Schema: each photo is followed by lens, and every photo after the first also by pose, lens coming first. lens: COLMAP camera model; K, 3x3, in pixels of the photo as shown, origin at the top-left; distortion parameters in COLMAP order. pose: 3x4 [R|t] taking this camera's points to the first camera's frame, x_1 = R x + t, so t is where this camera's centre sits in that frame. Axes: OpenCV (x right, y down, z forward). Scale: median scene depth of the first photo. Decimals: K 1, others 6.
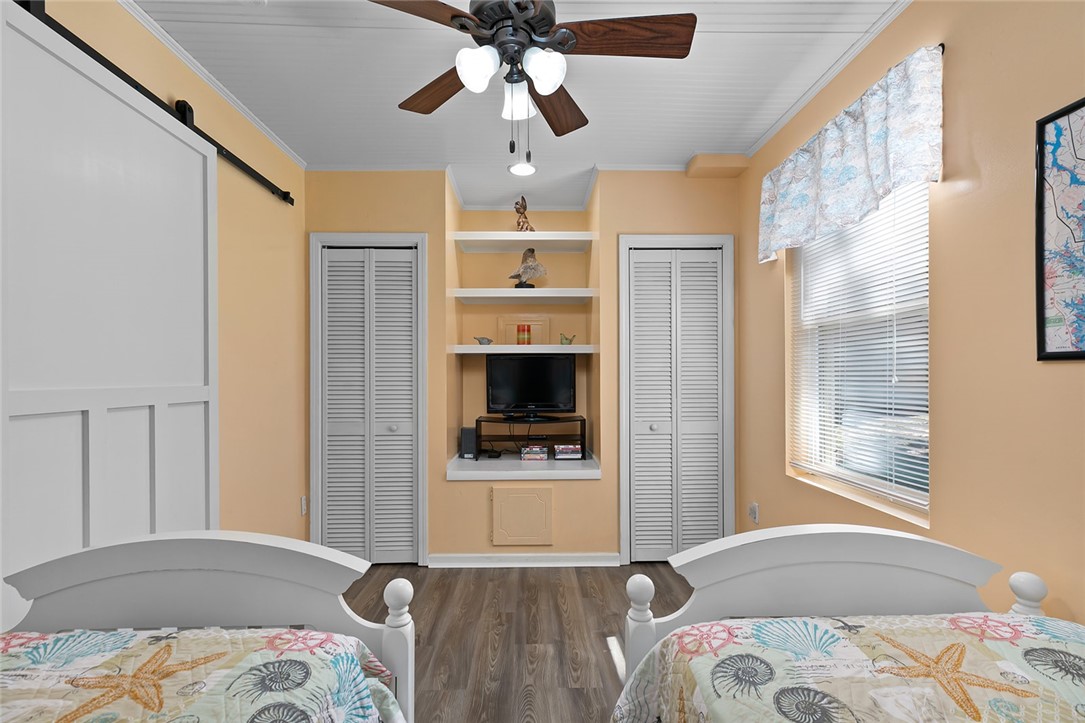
lens RADIAL K [[483.9, 0, 546.4], [0, 483.9, 362.8], [0, 0, 1]] dist [0.004622, 0.000375]
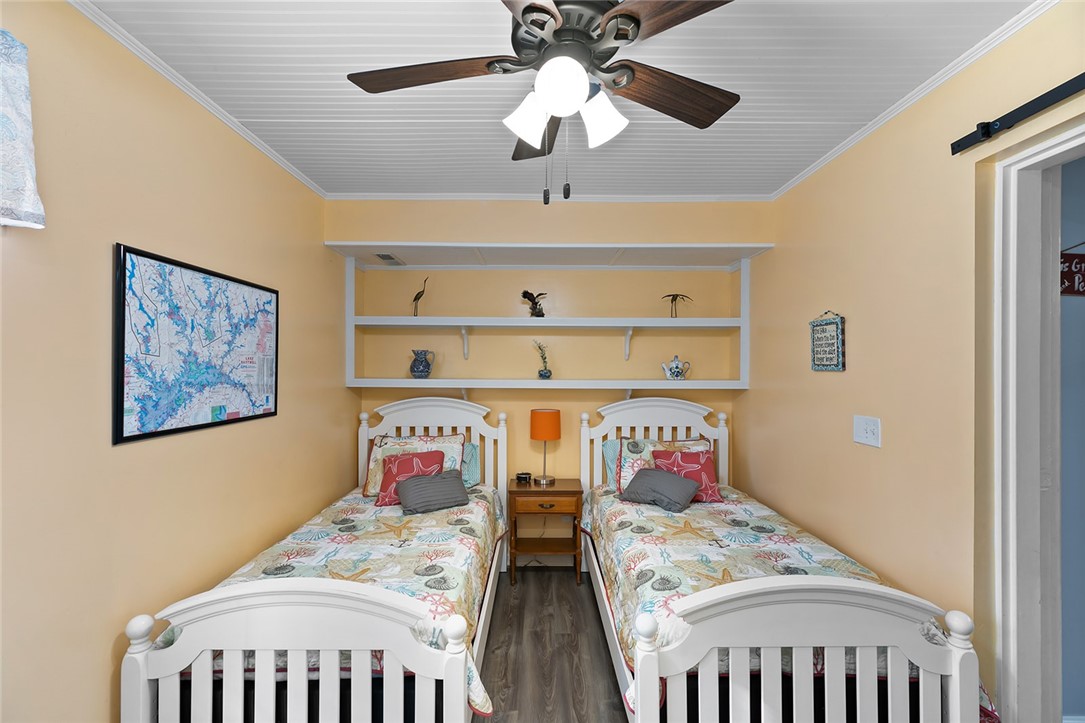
lens RADIAL K [[483.9, 0, 541.8], [0, 483.9, 361.8], [0, 0, 1]] dist [0.004622, 0.000375]
pose [[-0.999808, 0.015943, -0.011384, -0.008363], [0.015978, 0.999868, -0.002947, -0.196679], [0.011335, -0.003128, -0.999931, 2.300143]]
